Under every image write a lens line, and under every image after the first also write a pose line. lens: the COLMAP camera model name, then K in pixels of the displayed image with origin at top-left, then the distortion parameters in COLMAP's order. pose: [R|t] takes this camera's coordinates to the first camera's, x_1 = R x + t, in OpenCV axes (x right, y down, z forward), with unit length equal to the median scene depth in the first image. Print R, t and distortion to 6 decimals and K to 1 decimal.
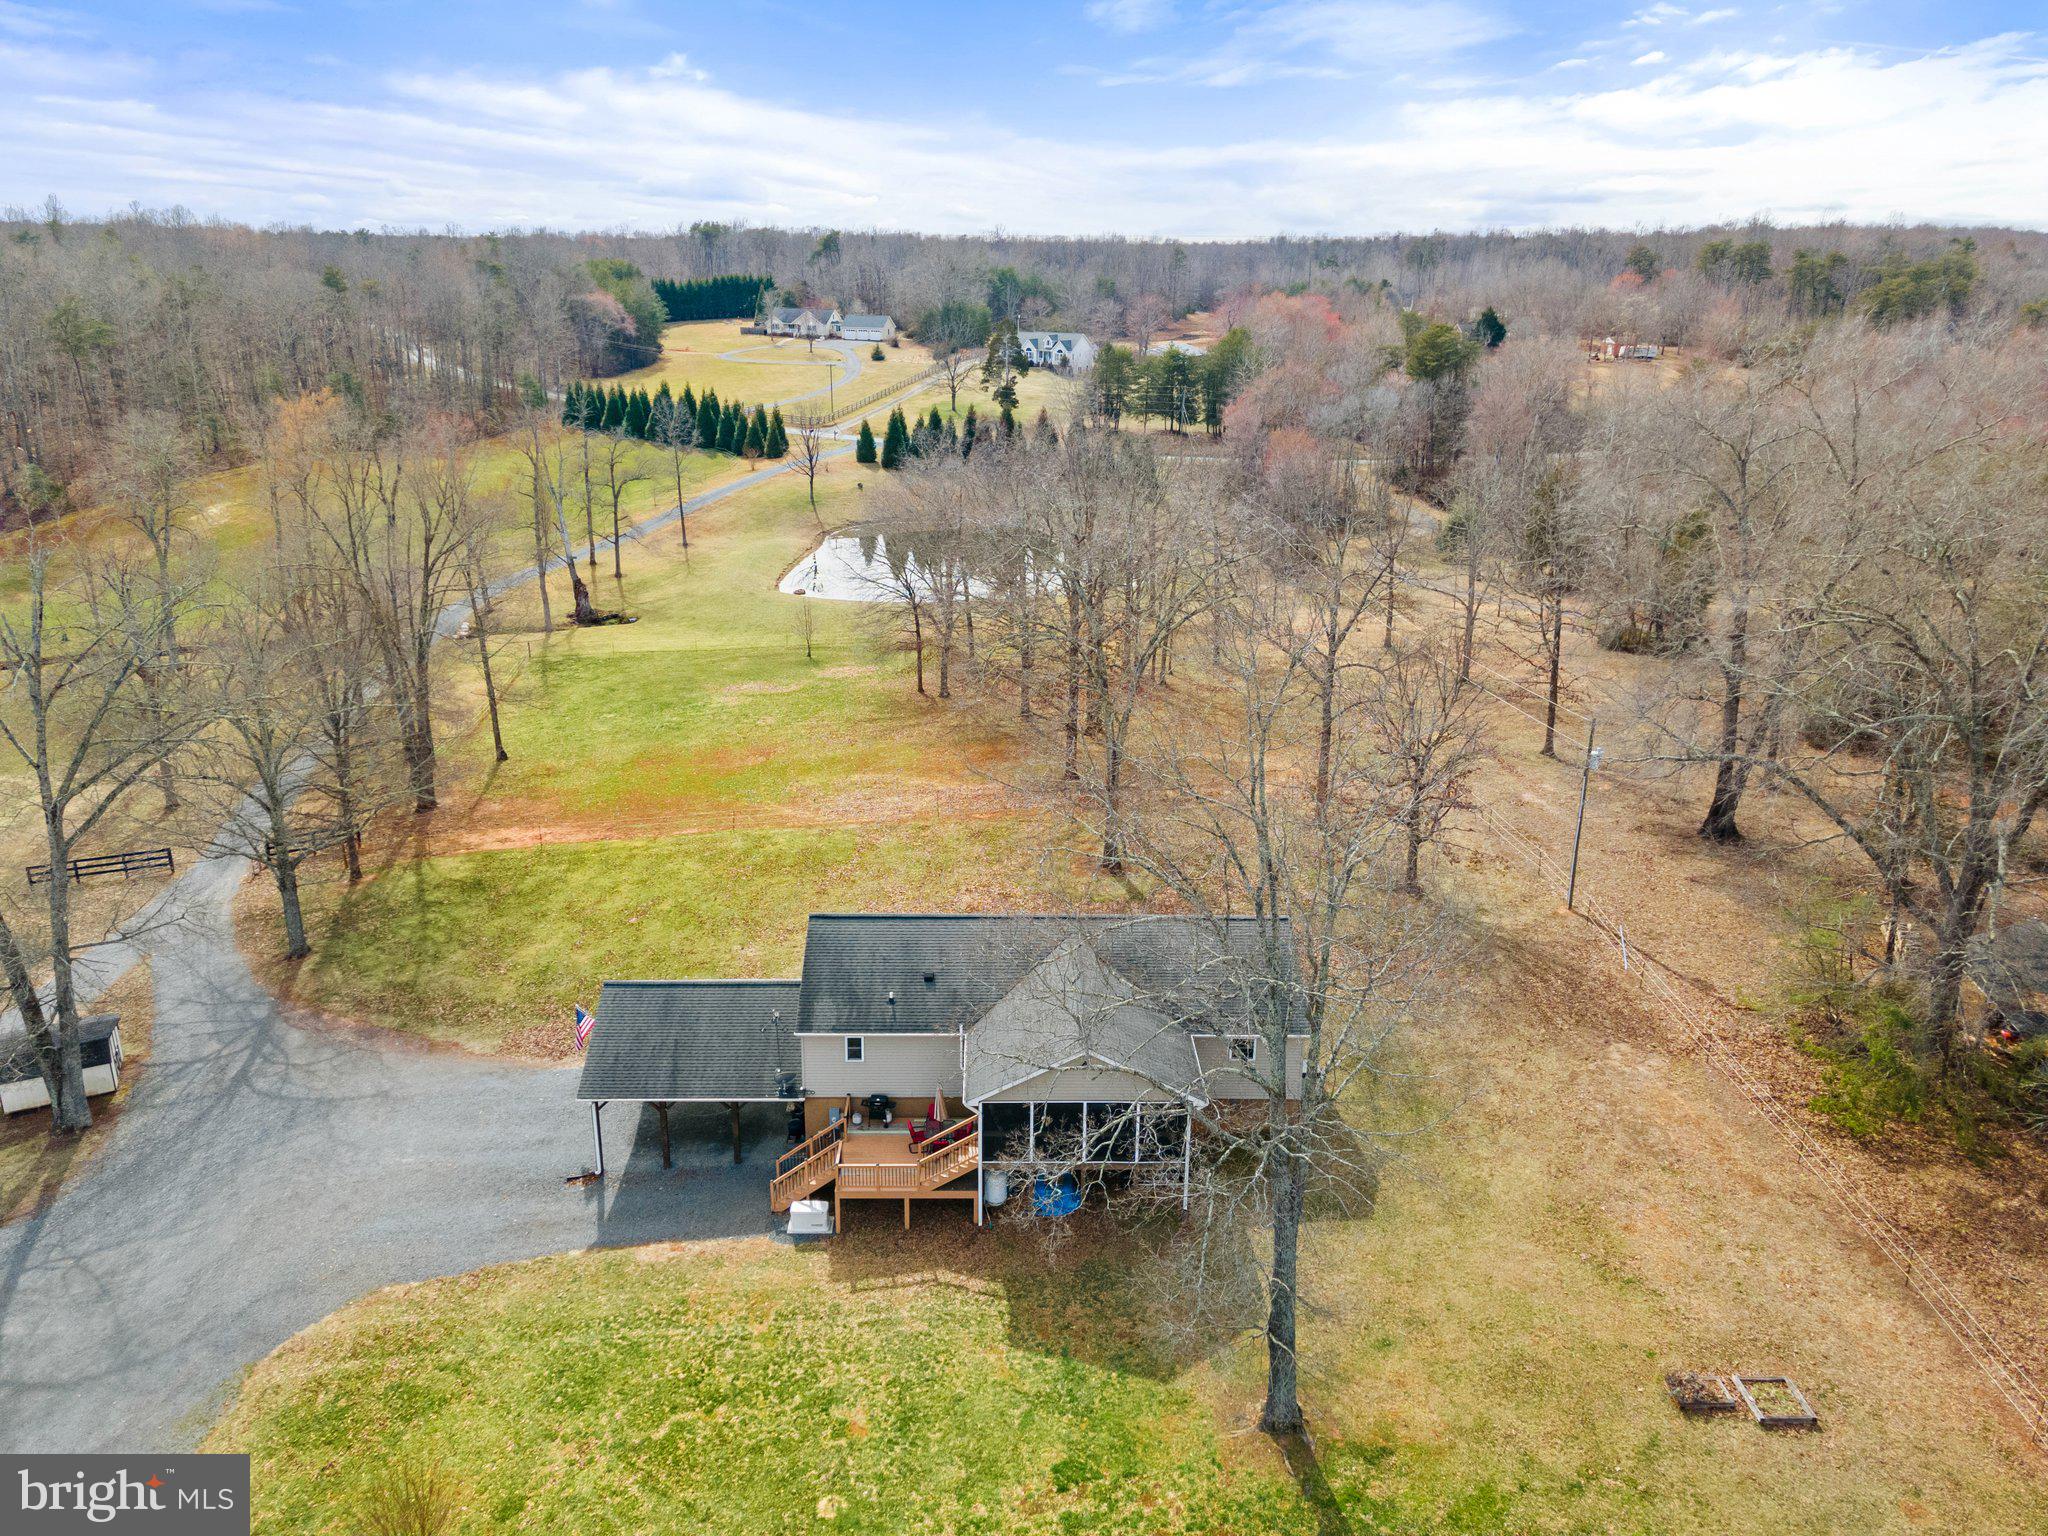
lens RADIAL K [[1394.9, 0, 1034.7], [0, 1394.9, 770.7], [0, 0, 1]] dist [0.012136, -0.007143]
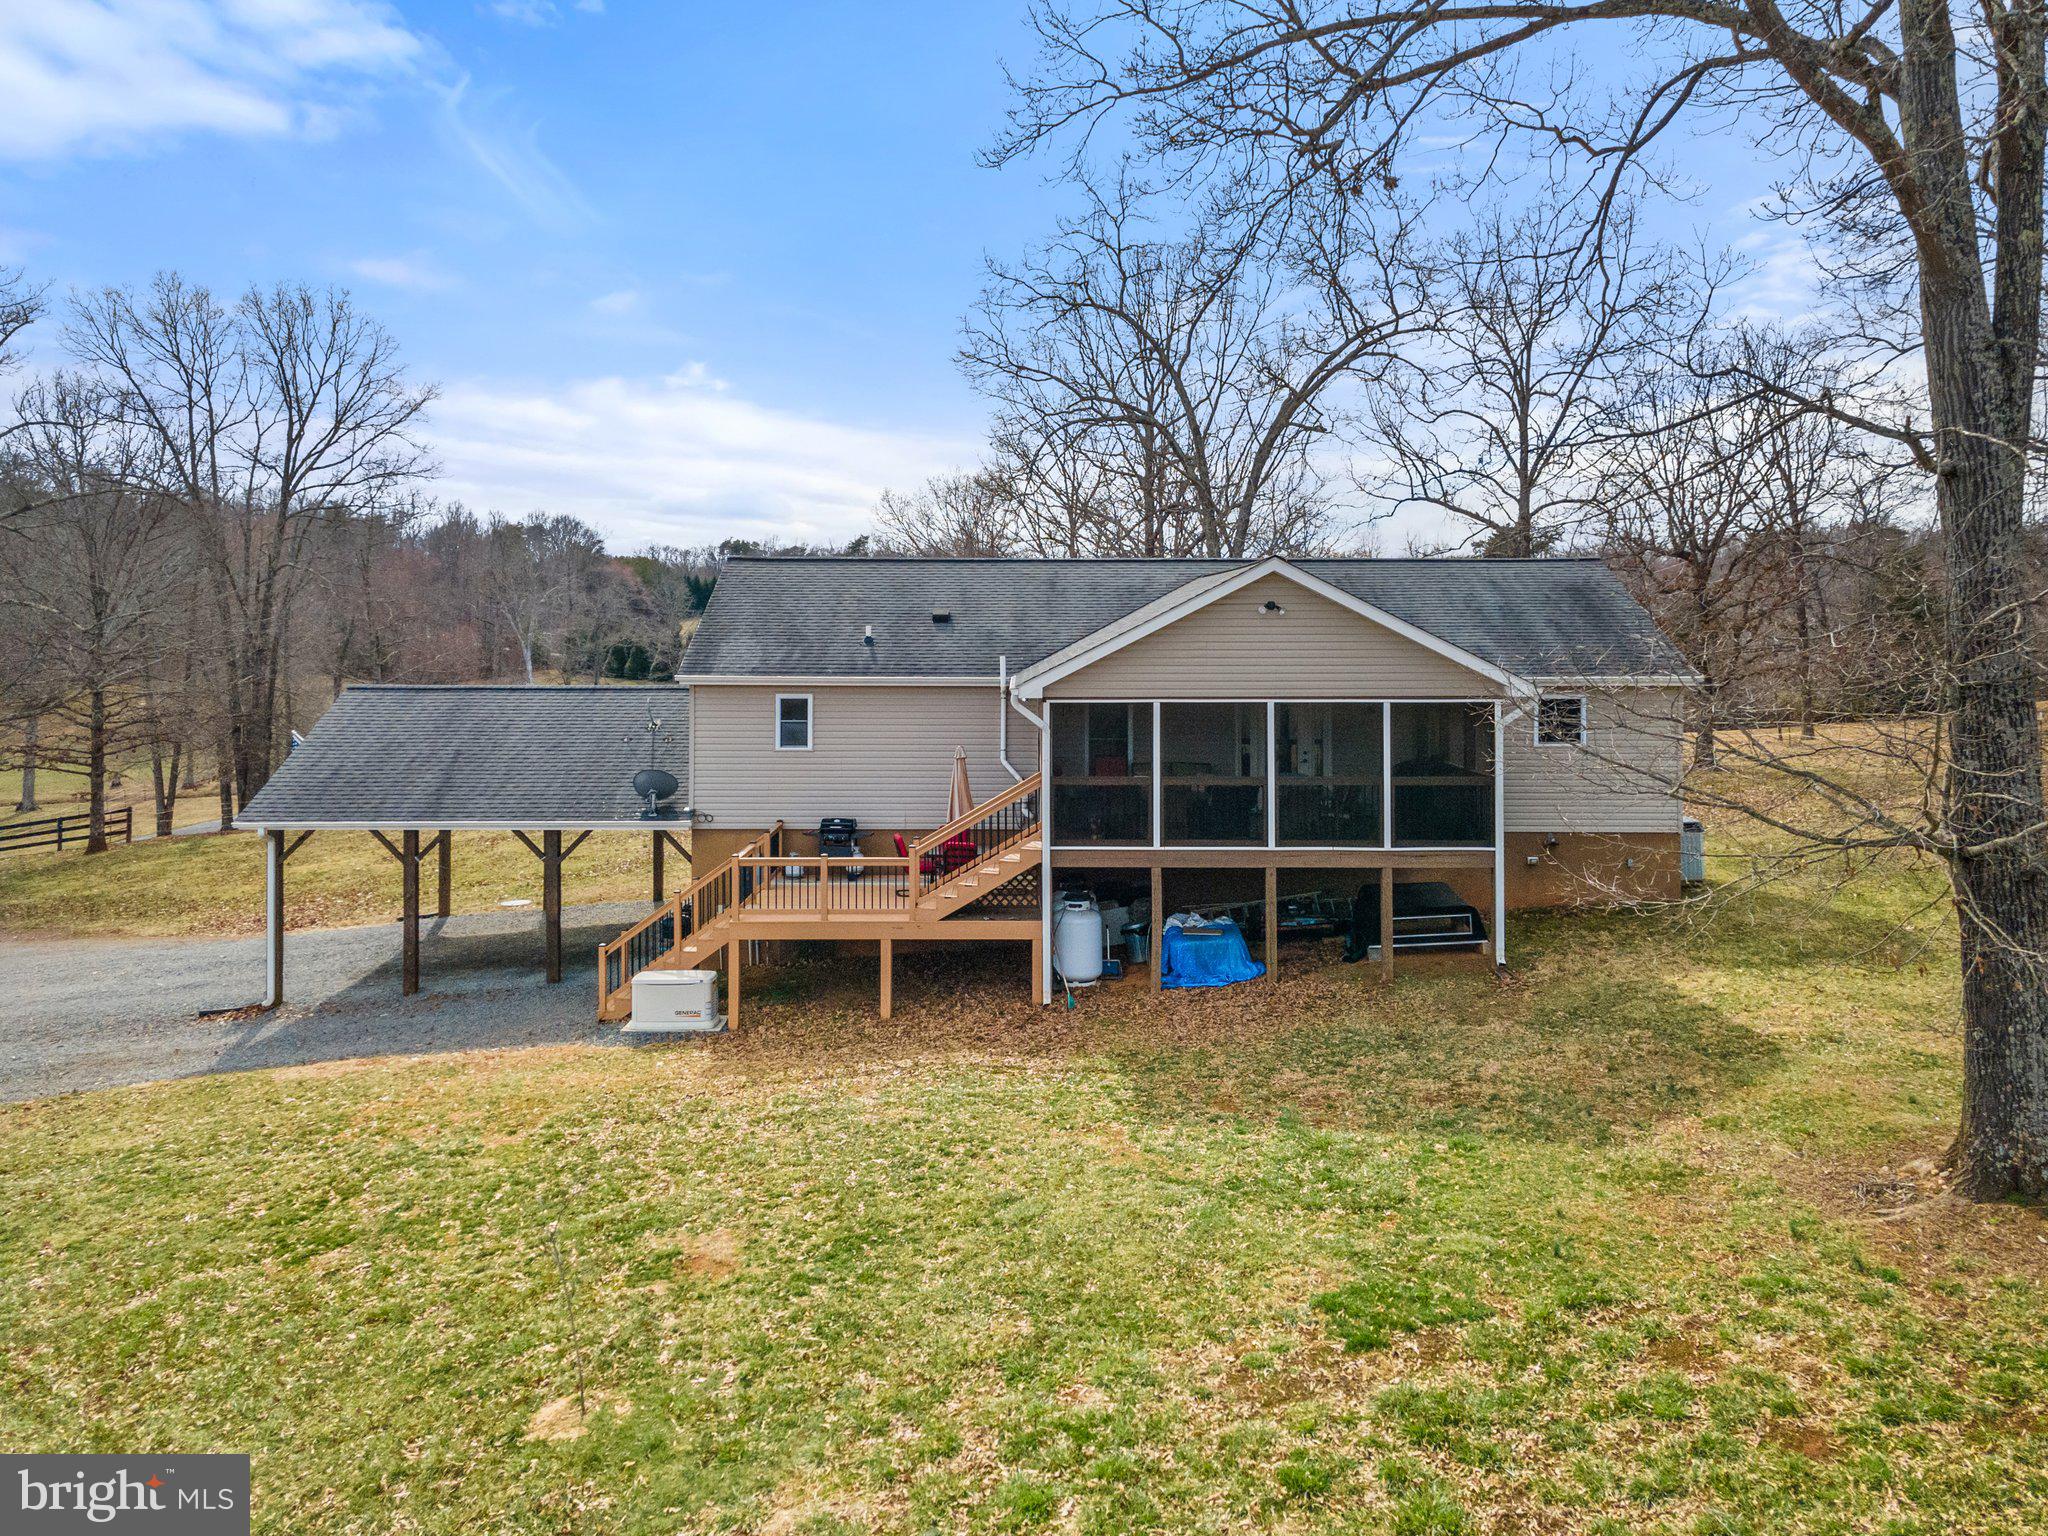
lens RADIAL K [[1394.9, 0, 1014.6], [0, 1394.9, 763.9], [0, 0, 1]] dist [0.012136, -0.007143]
pose [[0.999311, -0.018130, -0.032399, -0.040649], [0.006394, 0.943664, -0.330842, 0.481676], [0.036572, 0.330407, 0.943130, 0.662983]]
